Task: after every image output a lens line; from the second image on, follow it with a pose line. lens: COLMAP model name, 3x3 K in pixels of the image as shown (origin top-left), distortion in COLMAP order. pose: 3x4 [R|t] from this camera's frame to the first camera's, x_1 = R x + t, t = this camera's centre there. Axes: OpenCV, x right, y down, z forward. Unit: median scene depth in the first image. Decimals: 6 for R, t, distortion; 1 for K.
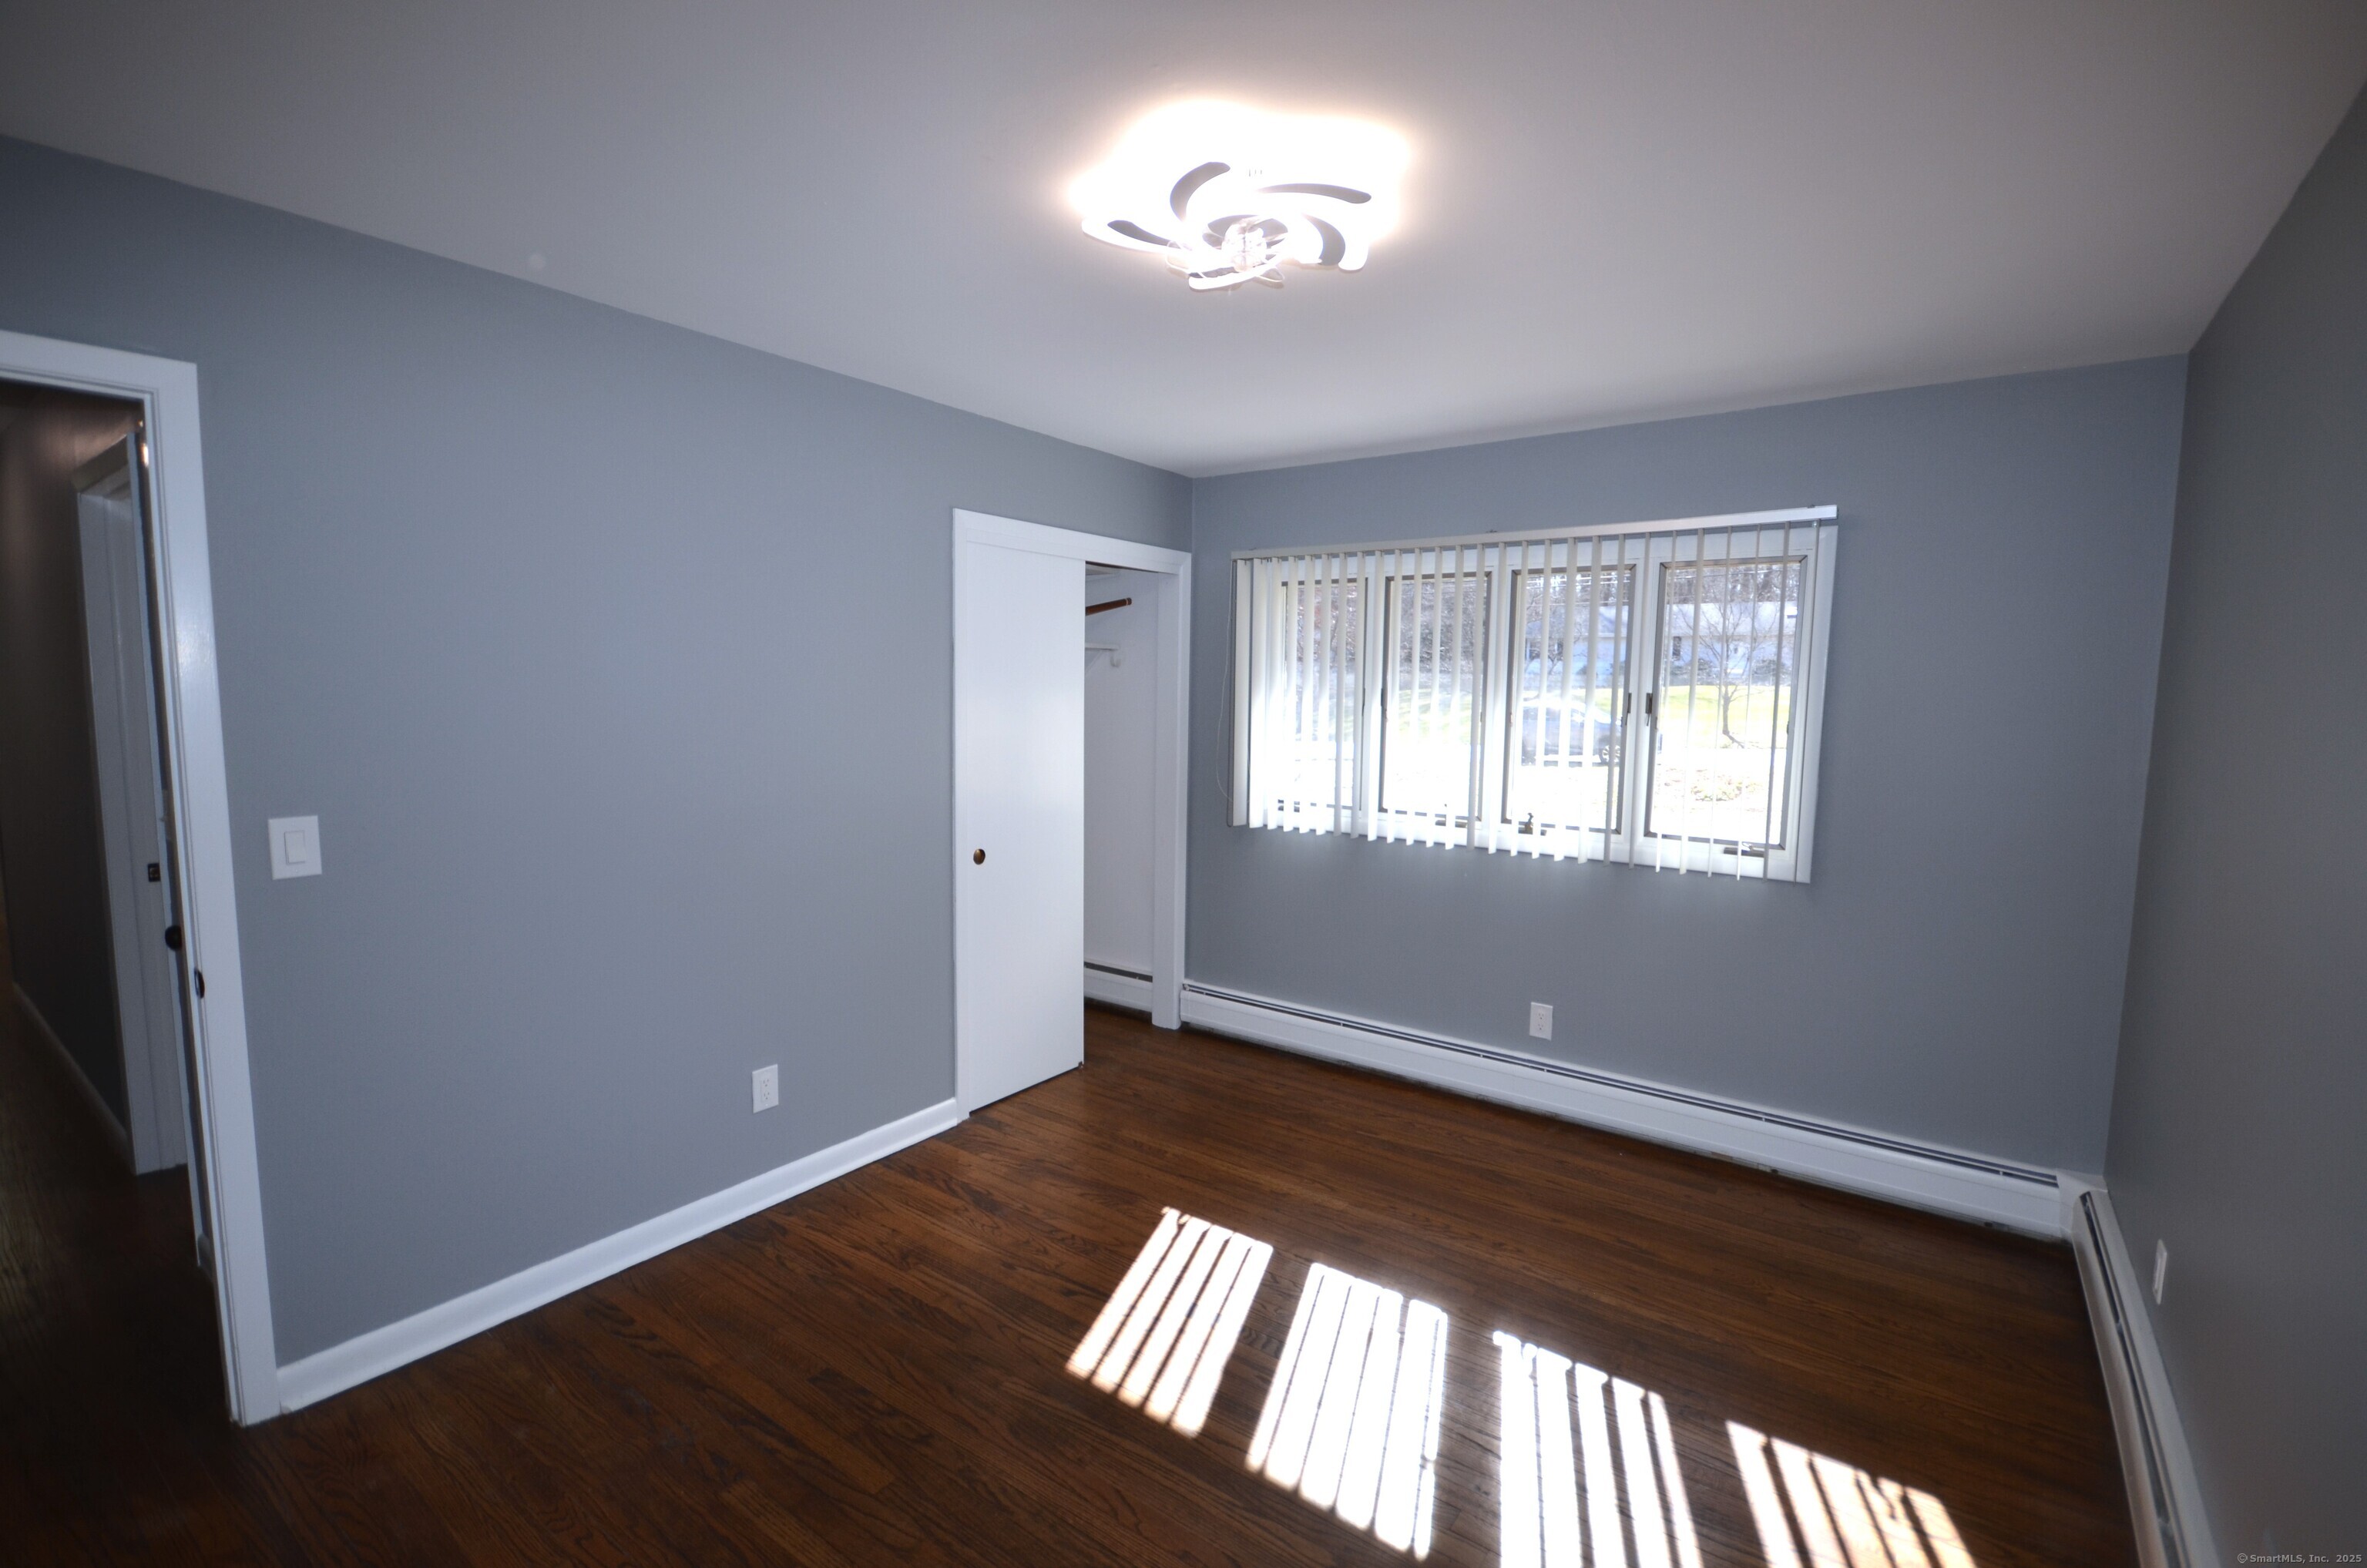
lens RADIAL K [[1036.6, 0, 1249.3], [0, 1036.6, 807.9], [0, 0, 1]] dist [-0.000524, -0.001613]
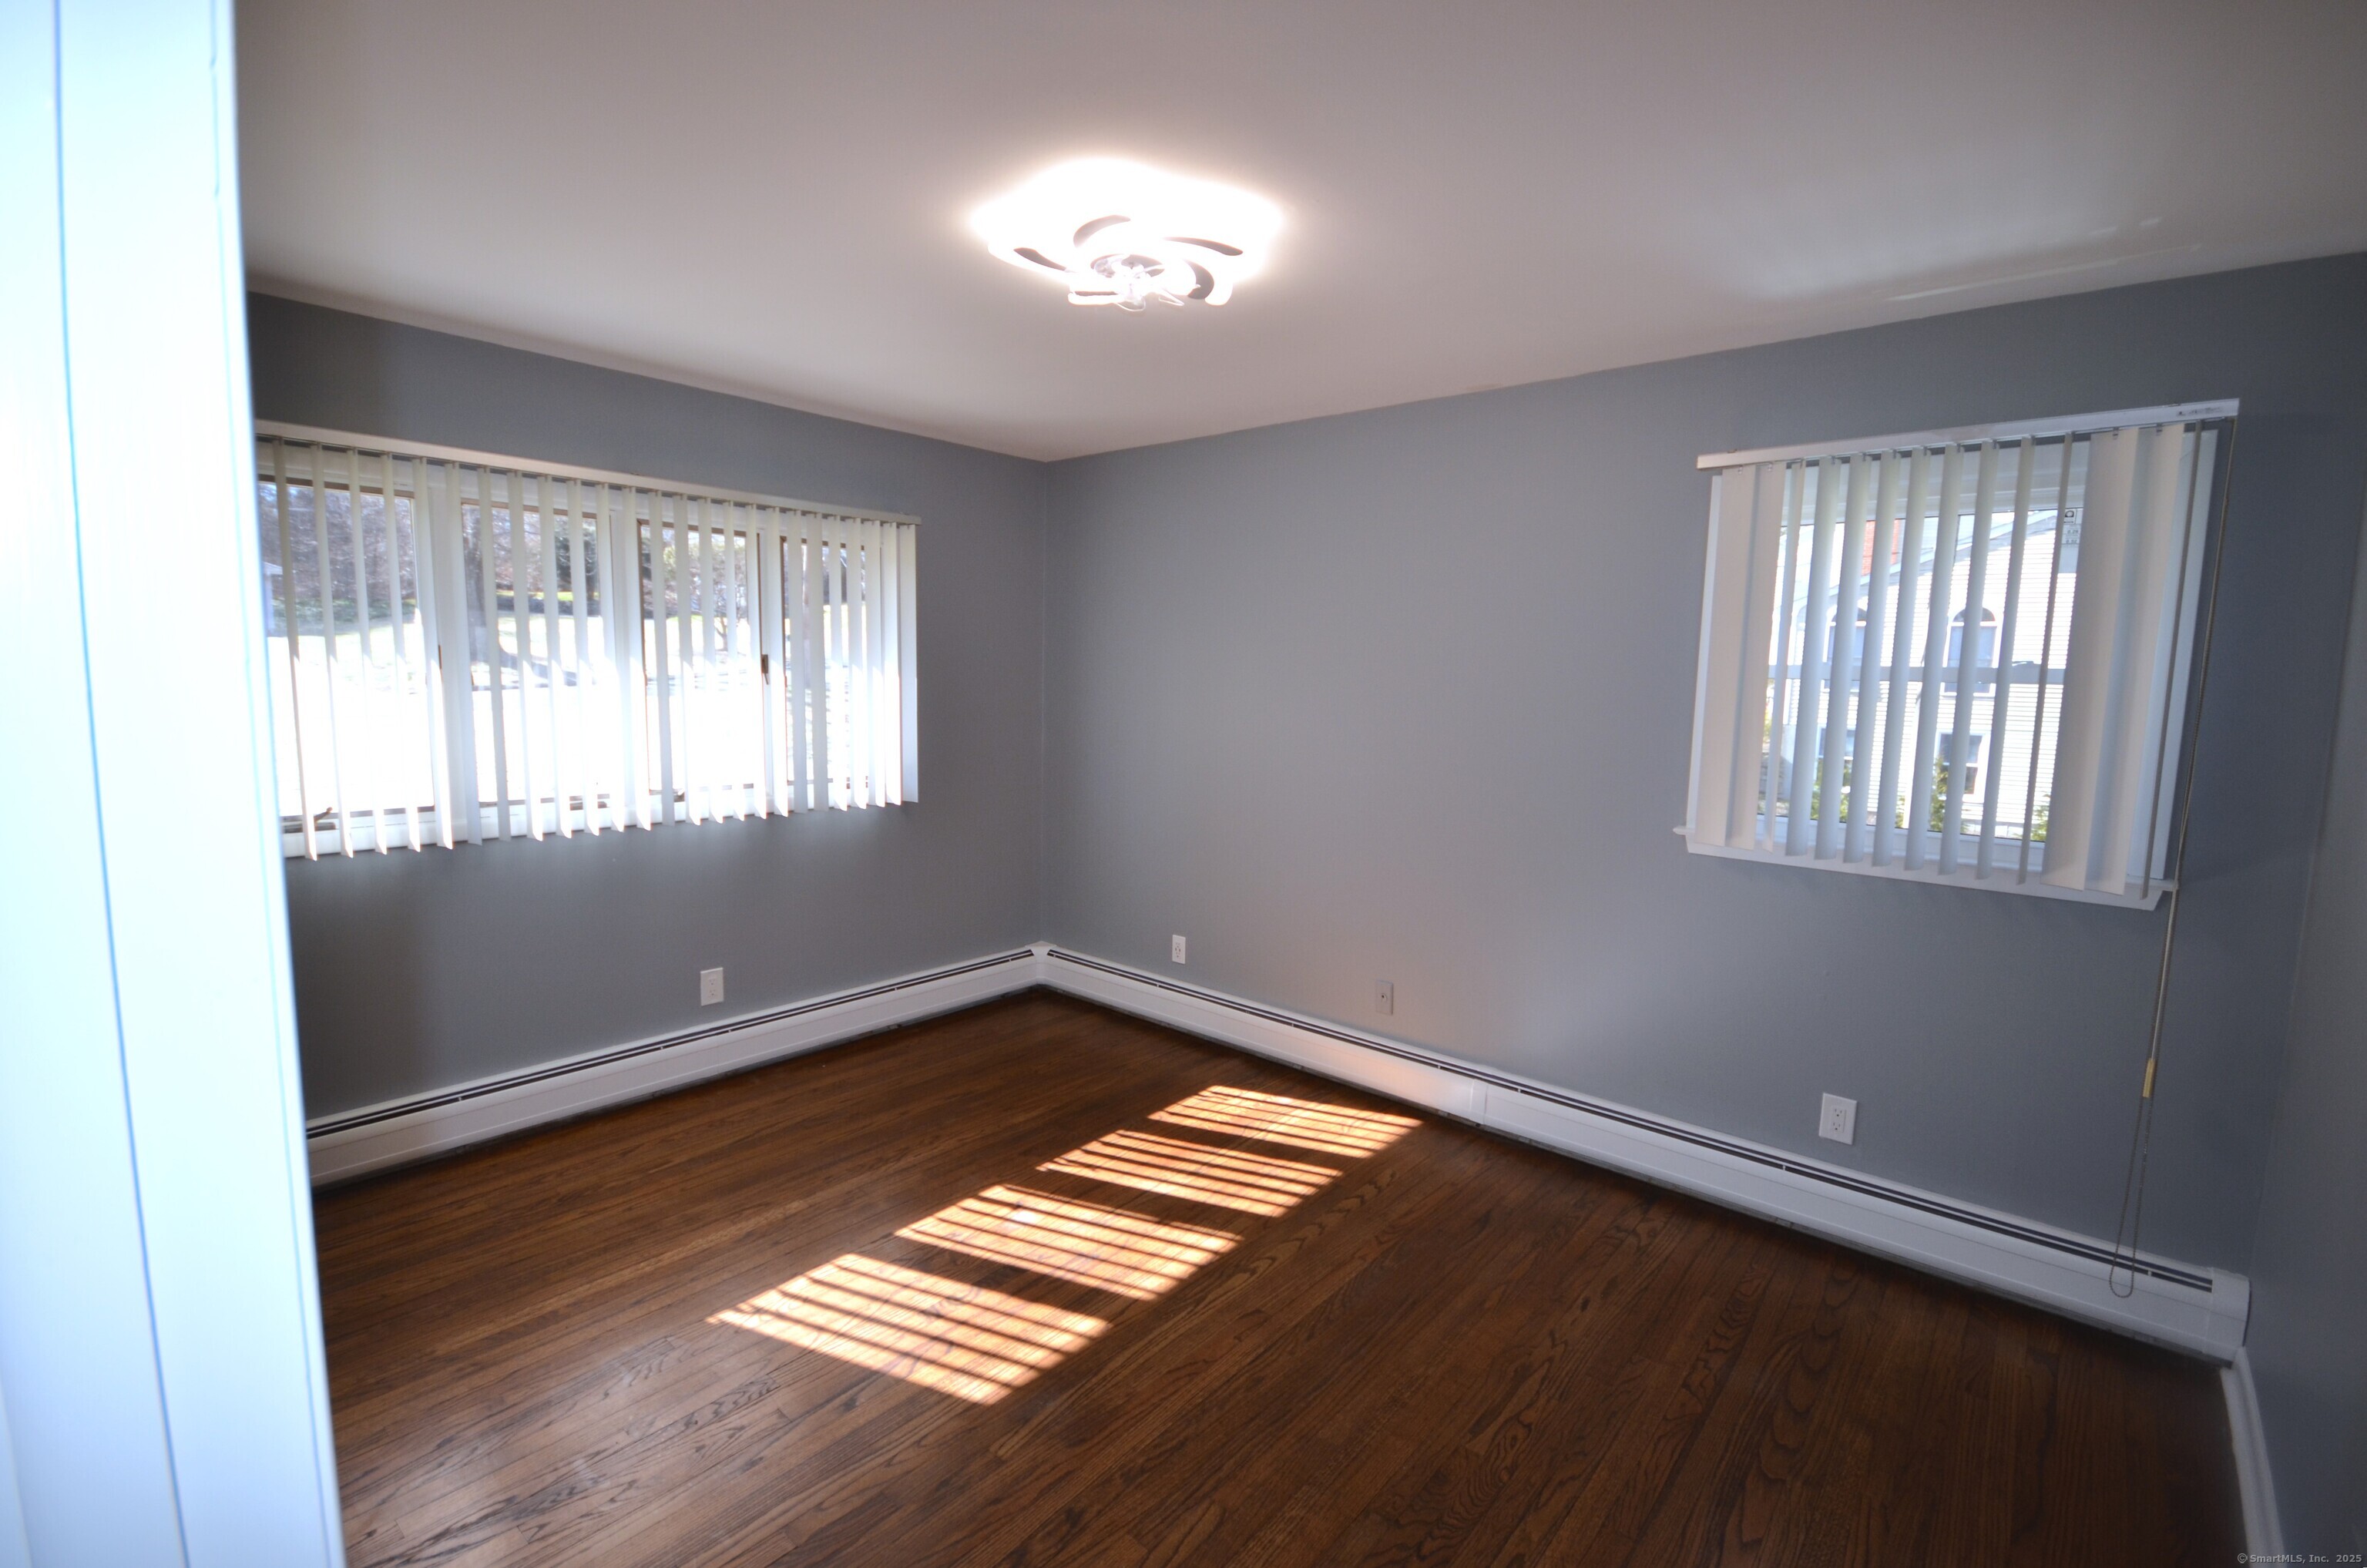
lens RADIAL K [[1036.6, 0, 1173.2], [0, 1036.6, 786.0], [0, 0, 1]] dist [-0.000524, -0.001613]
pose [[0.104628, -0.124594, 0.986676, -0.755196], [0.090687, 0.989183, 0.115294, -0.069968], [-0.990368, 0.077416, 0.114795, 0.525685]]
